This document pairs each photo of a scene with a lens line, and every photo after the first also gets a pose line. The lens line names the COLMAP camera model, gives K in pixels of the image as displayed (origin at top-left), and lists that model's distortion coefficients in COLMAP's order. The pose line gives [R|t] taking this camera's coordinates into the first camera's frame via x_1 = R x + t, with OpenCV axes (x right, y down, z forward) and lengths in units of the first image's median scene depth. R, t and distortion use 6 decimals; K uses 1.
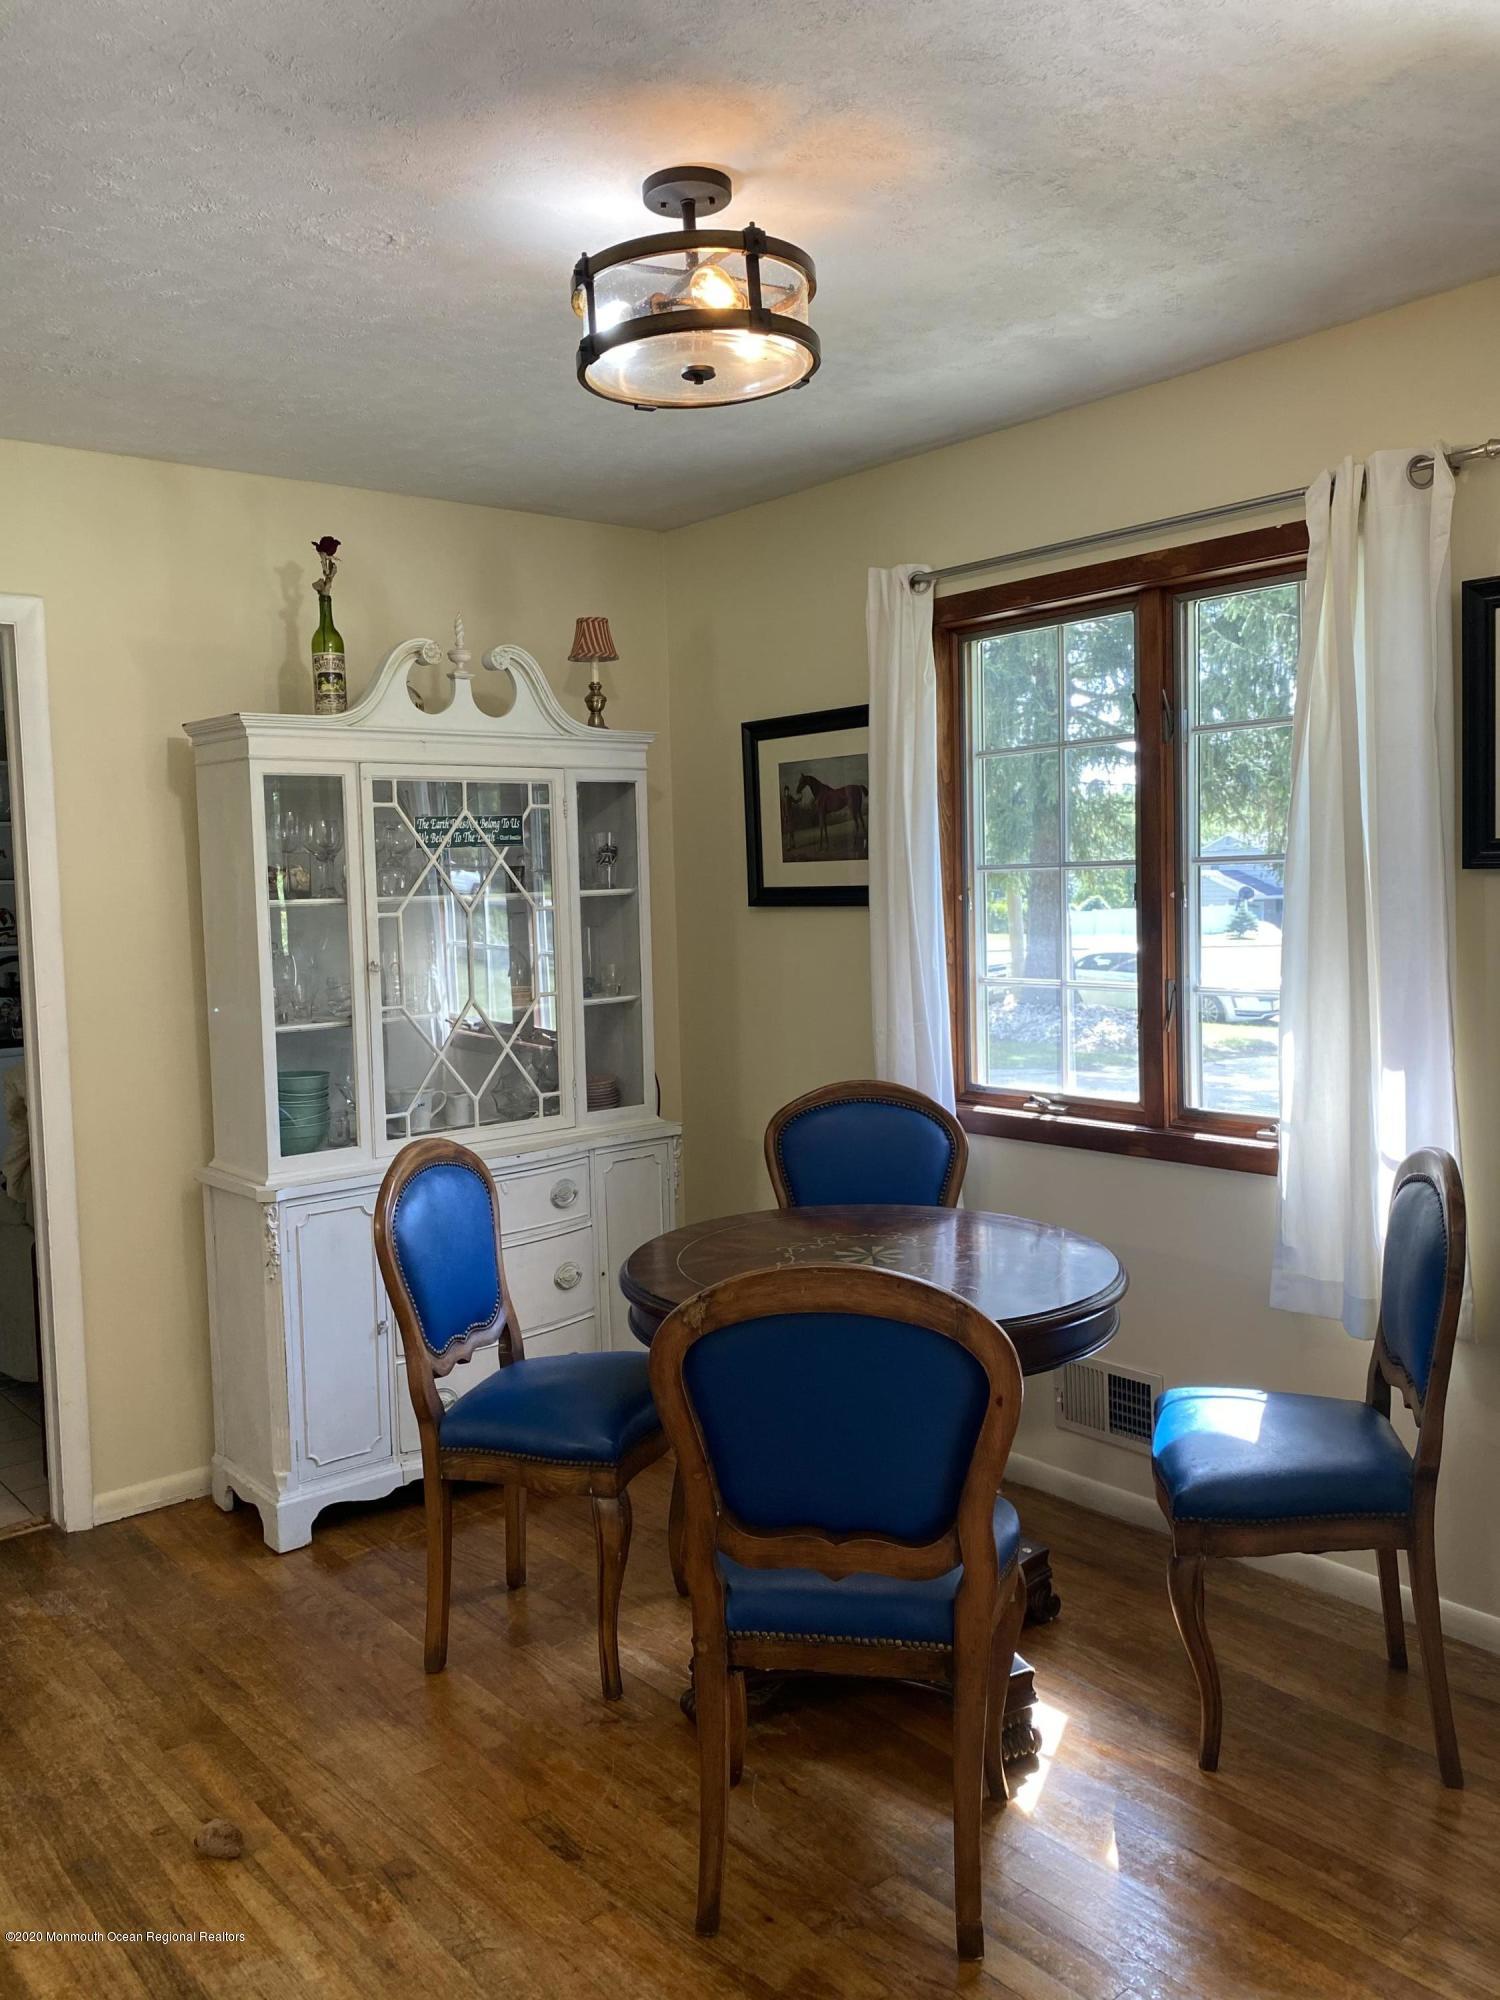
lens RADIAL K [[1574.3, 0, 750.7], [0, 1574.3, 996.7], [0, 0, 1]] dist [0.044249, -0.014842]
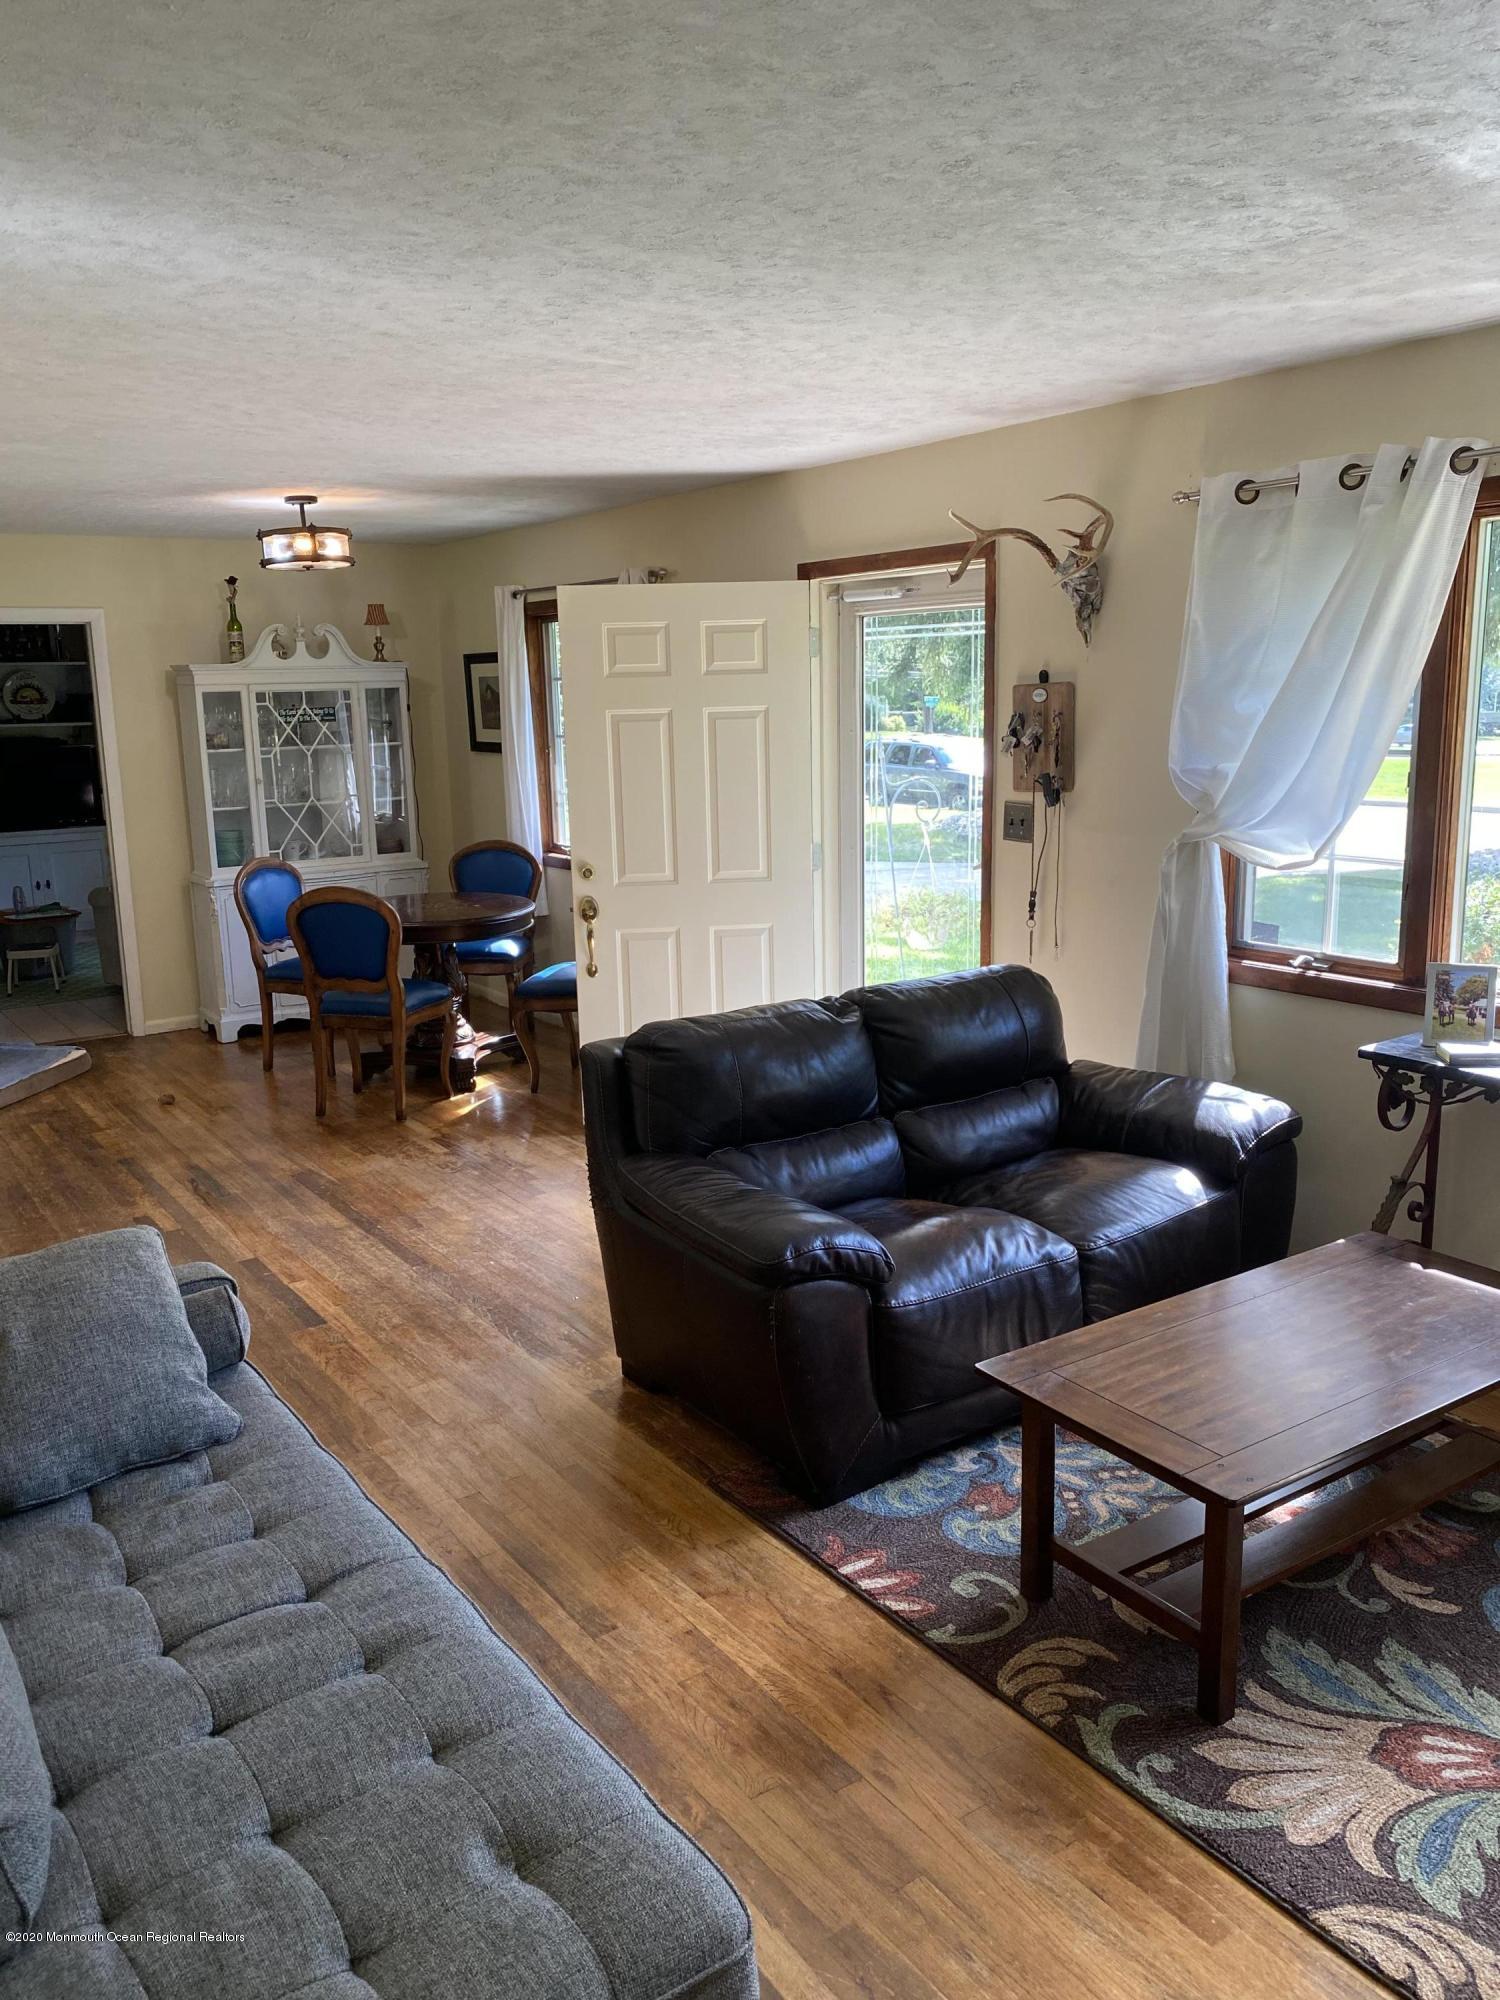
lens RADIAL K [[1496.8, 0, 750.9], [0, 1496.8, 998.8], [0, 0, 1]] dist [0.006161, -0.003326]
pose [[0.996495, 0.024392, -0.080018, 0.584553], [-0.013732, 0.991265, 0.131166, -0.001502], [0.082518, -0.129607, 0.988126, -0.974121]]
